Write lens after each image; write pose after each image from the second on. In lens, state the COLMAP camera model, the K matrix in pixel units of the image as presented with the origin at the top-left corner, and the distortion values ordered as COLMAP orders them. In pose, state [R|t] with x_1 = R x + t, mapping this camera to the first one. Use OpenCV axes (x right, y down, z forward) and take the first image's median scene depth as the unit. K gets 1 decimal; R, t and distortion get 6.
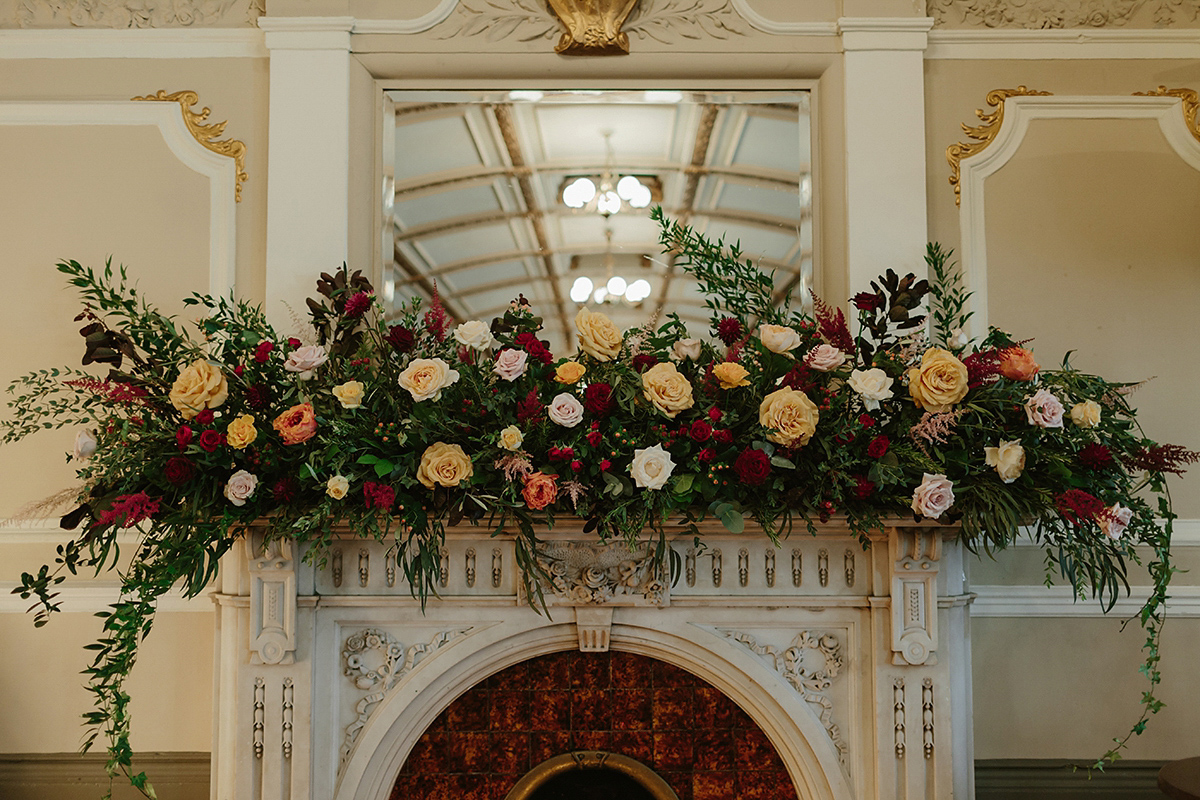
lens RADIAL K [[1153.2, 0, 598.4], [0, 1153.2, 391.9], [0, 0, 1]] dist [0.010715, 0.006560]
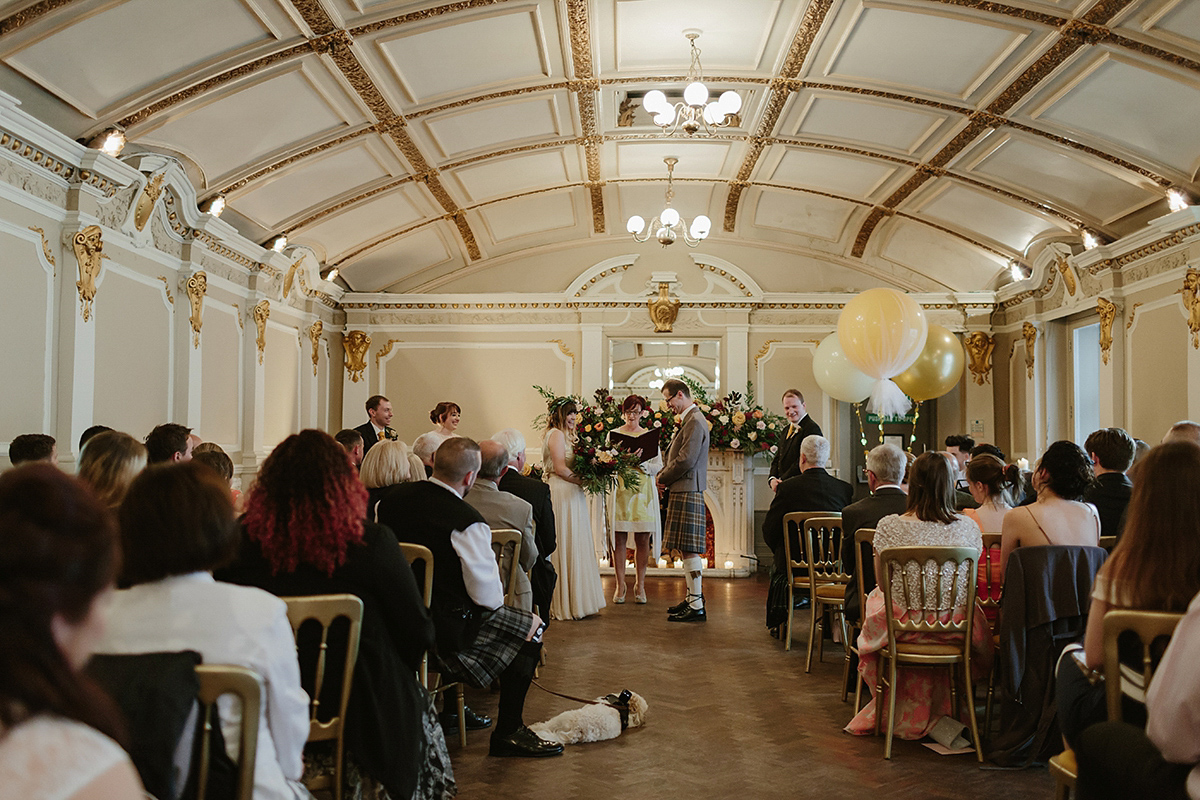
lens RADIAL K [[1153.2, 0, 598.4], [0, 1153.2, 391.9], [0, 0, 1]] dist [0.010715, 0.006560]
pose [[0.998466, 0.008744, -0.054680, -0.010165], [-0.007134, 0.999538, 0.029559, -0.213650], [0.054913, -0.029124, 0.998066, -3.113148]]
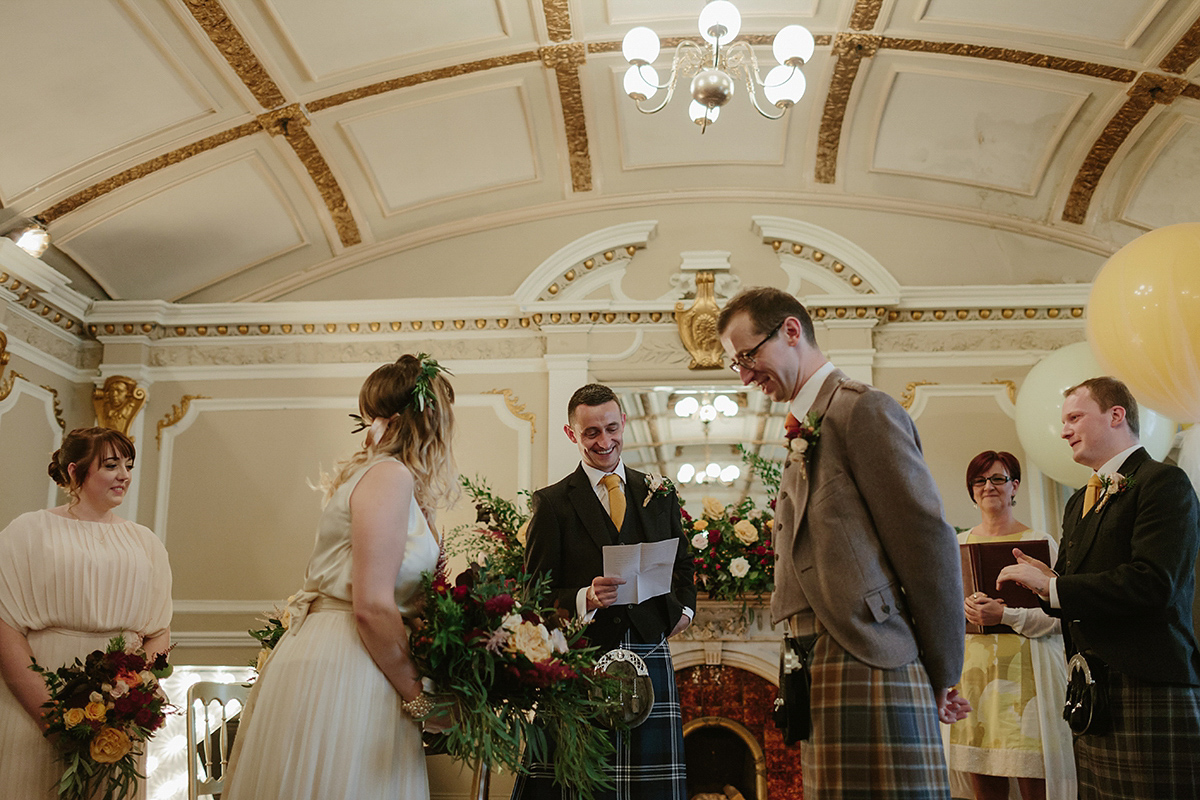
lens RADIAL K [[1153.2, 0, 598.4], [0, 1153.2, 391.9], [0, 0, 1]] dist [0.010715, 0.006560]
pose [[0.996876, -0.014757, -0.077593, -0.039594], [0.002881, 0.988532, -0.150985, 0.056307], [0.078931, 0.150290, 0.985486, -1.065030]]
